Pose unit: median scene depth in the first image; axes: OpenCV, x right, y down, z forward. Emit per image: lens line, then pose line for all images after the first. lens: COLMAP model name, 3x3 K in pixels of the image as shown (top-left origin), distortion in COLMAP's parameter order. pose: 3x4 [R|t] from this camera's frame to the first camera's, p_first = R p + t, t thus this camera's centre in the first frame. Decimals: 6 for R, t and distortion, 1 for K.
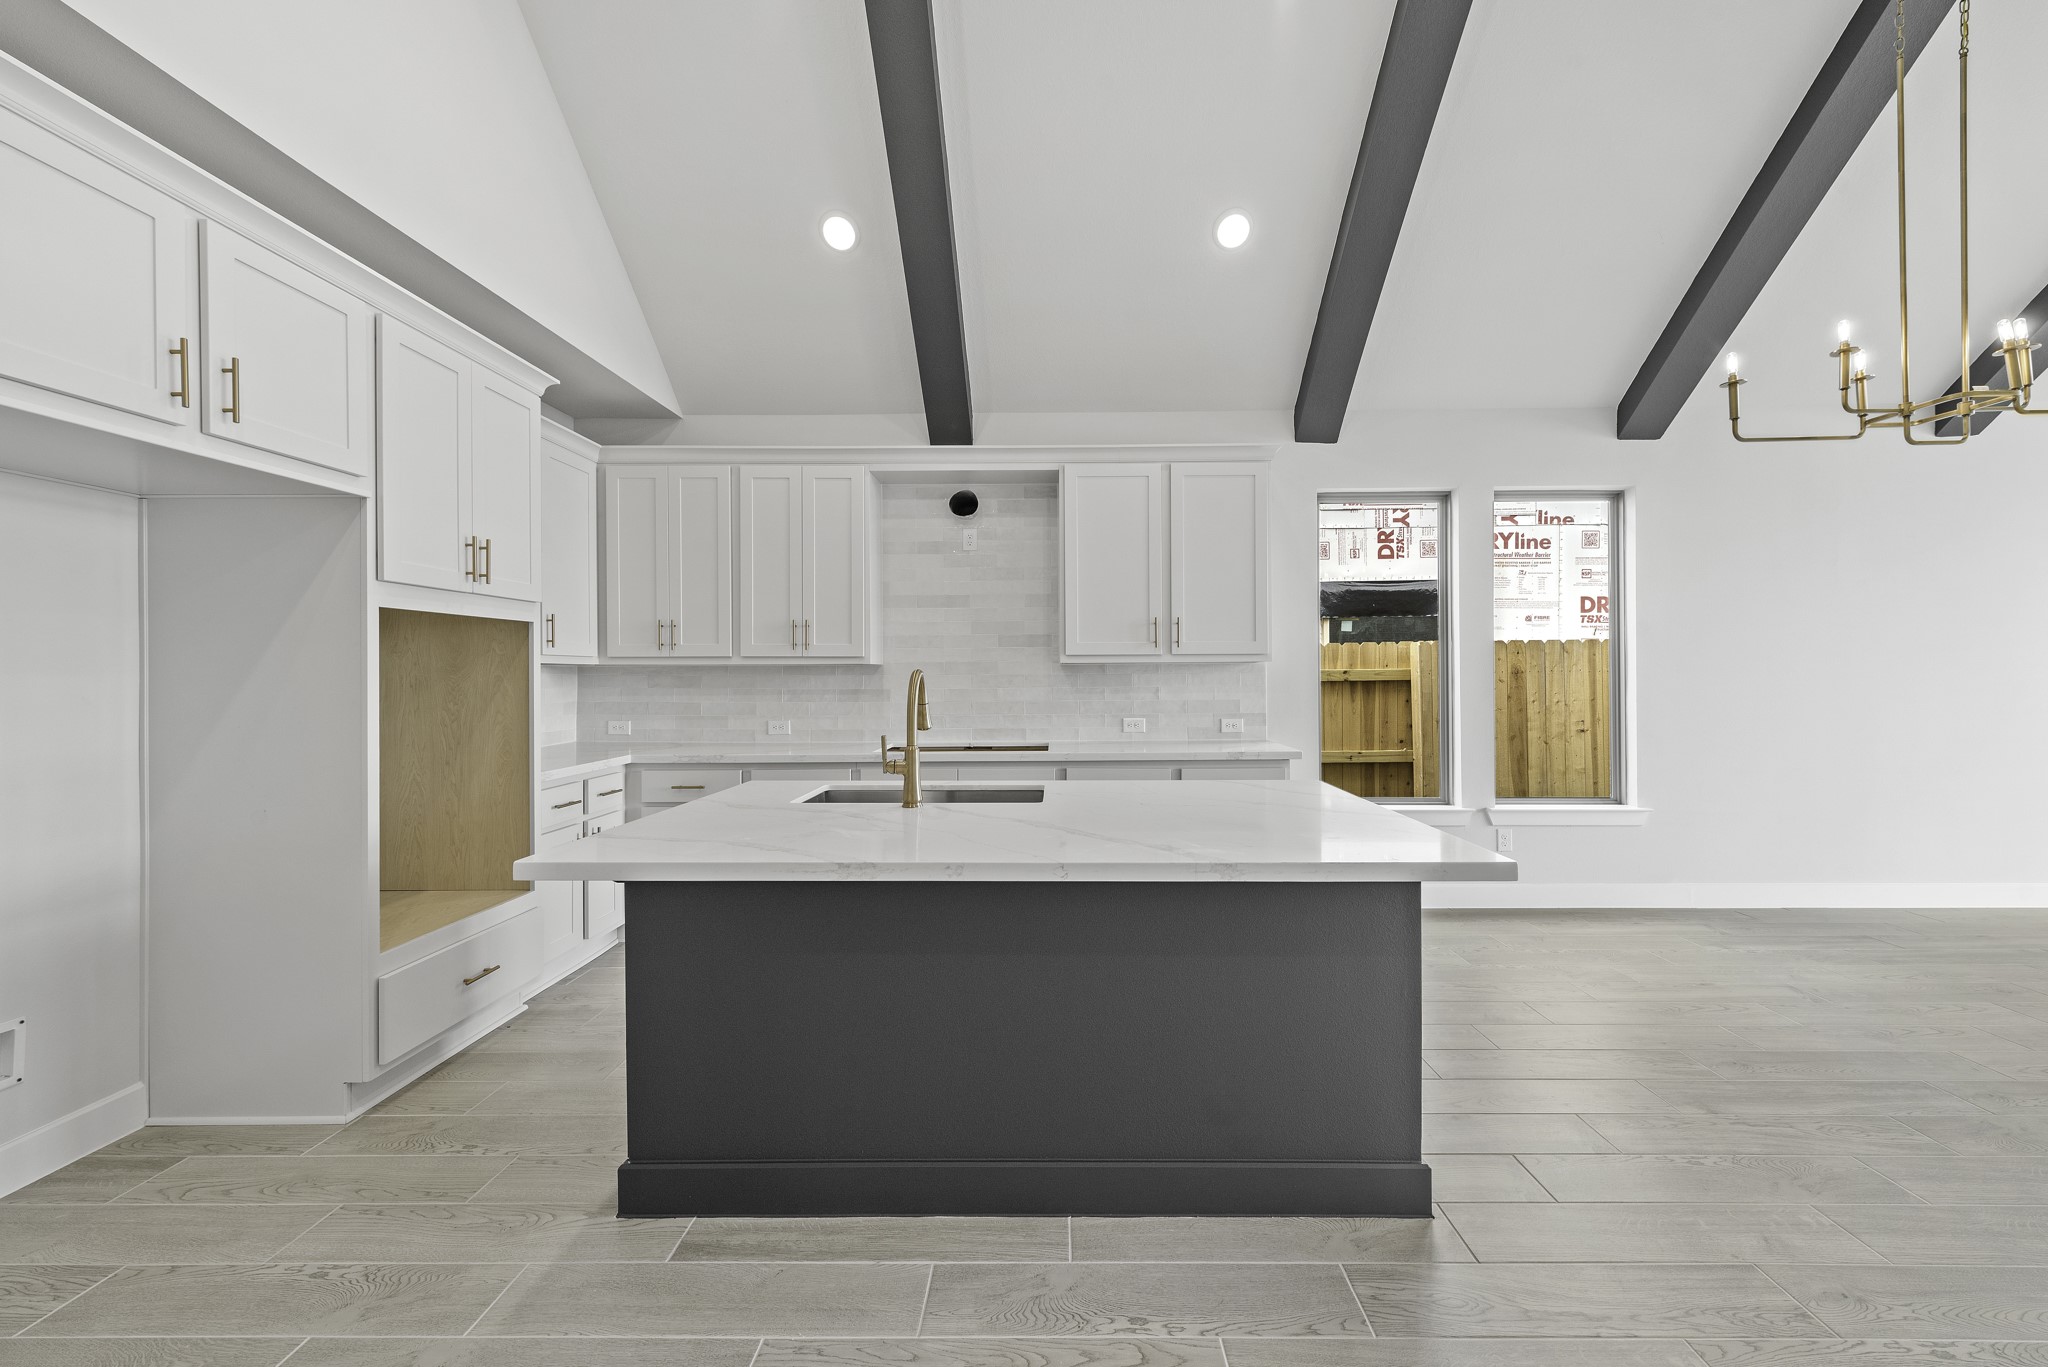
lens RADIAL K [[813.3, 0, 1023.9], [0, 813.3, 678.0], [0, 0, 1]] dist [0.011982, -0.001032]
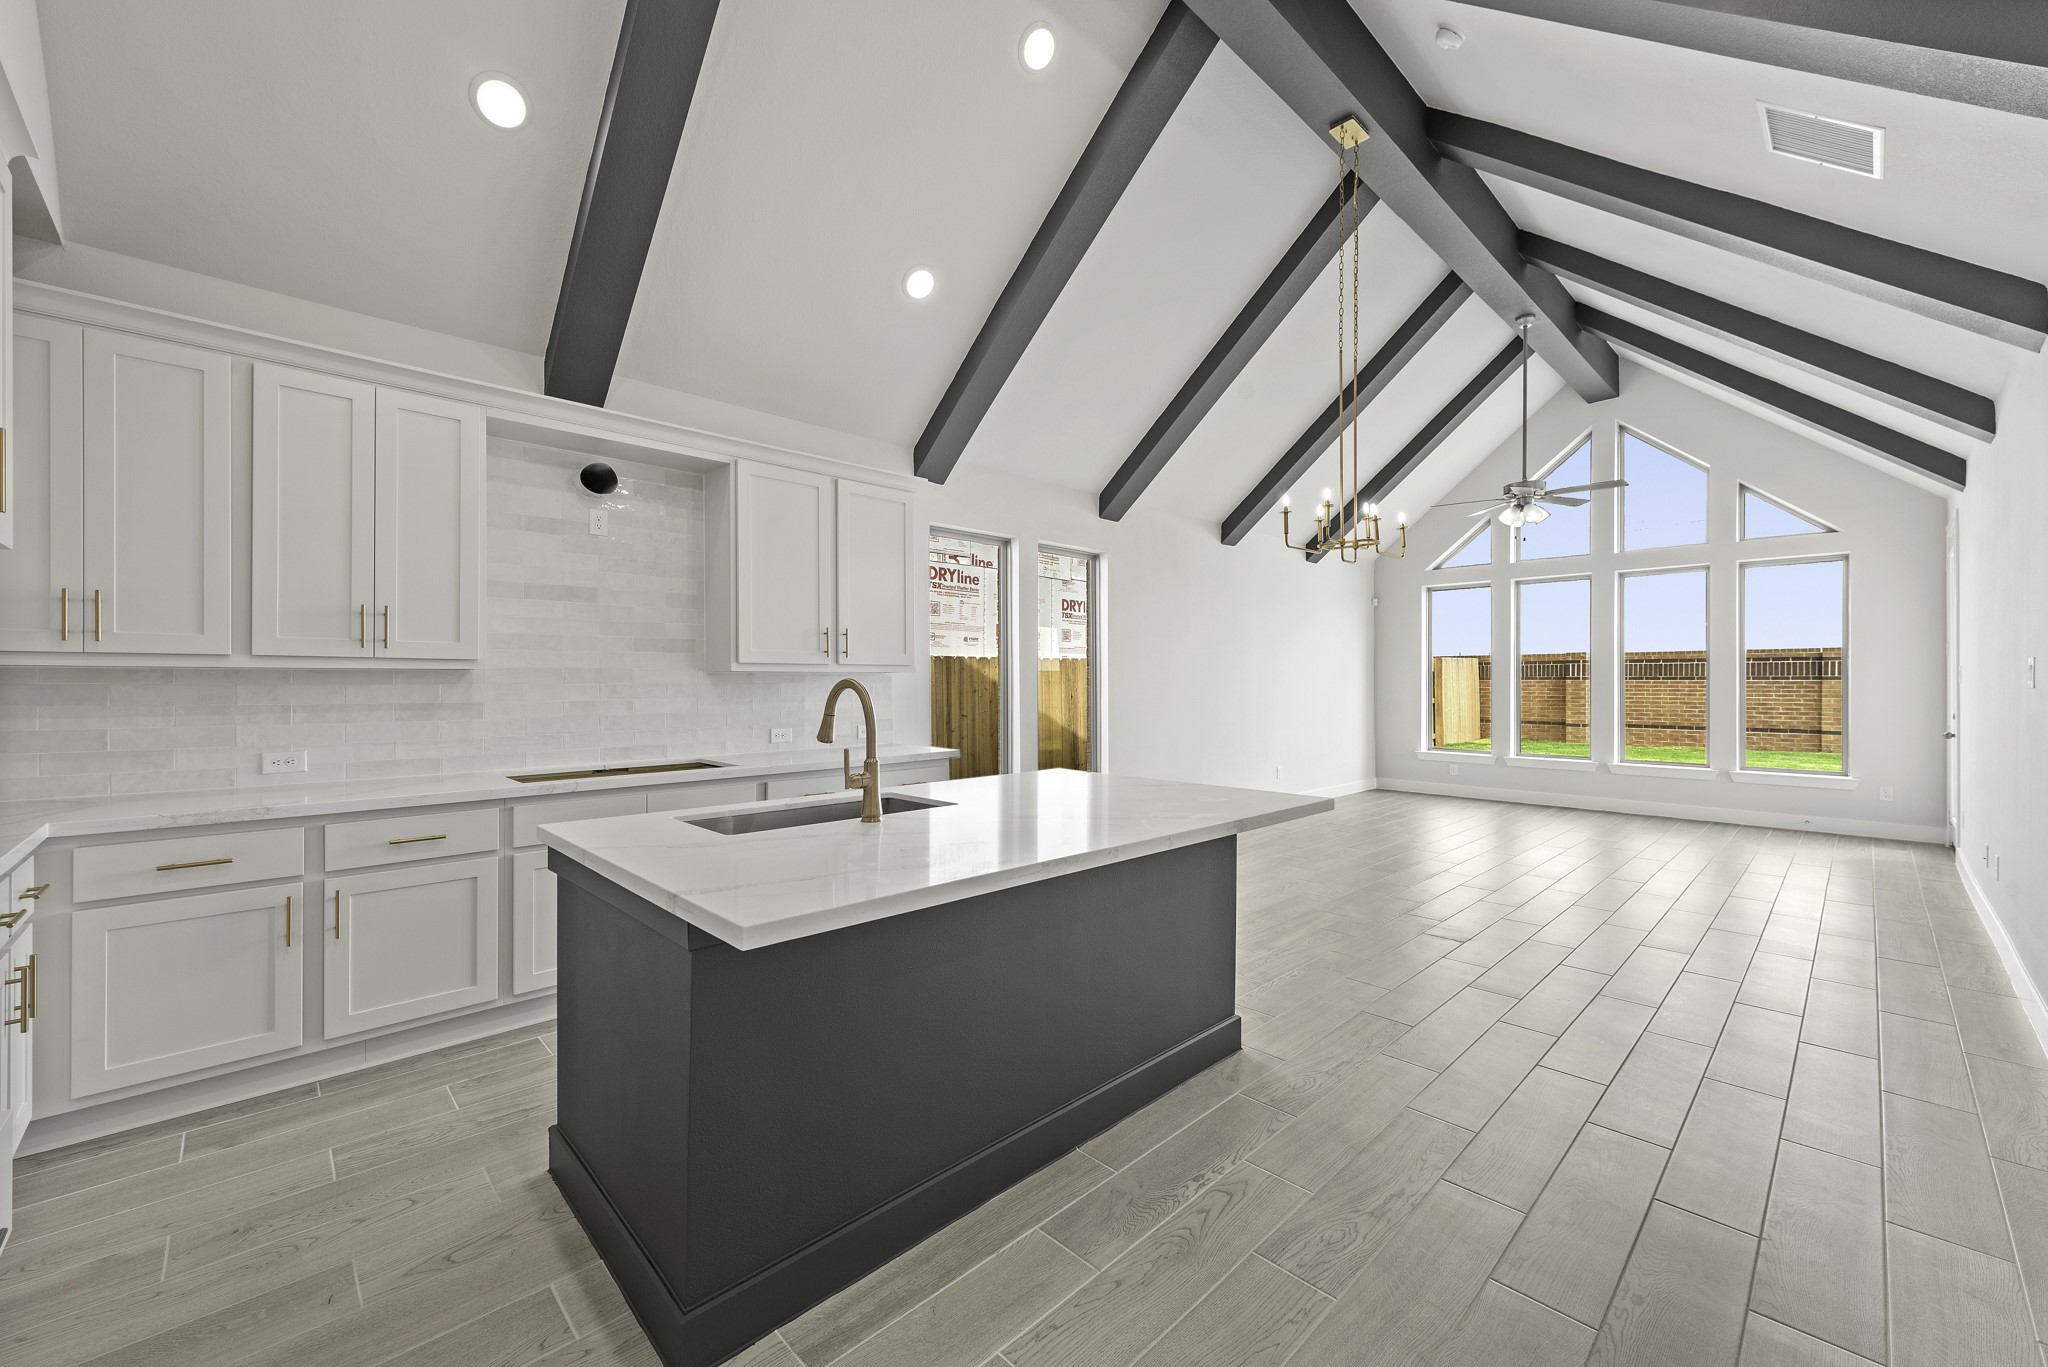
lens RADIAL K [[813.3, 0, 1034.2], [0, 813.3, 681.9], [0, 0, 1]] dist [0.011982, -0.001032]
pose [[0.707358, 0.003455, 0.706847, -0.346677], [0.001687, 0.999977, -0.006575, 0.000276], [-0.706854, 0.005843, 0.707335, 0.092105]]
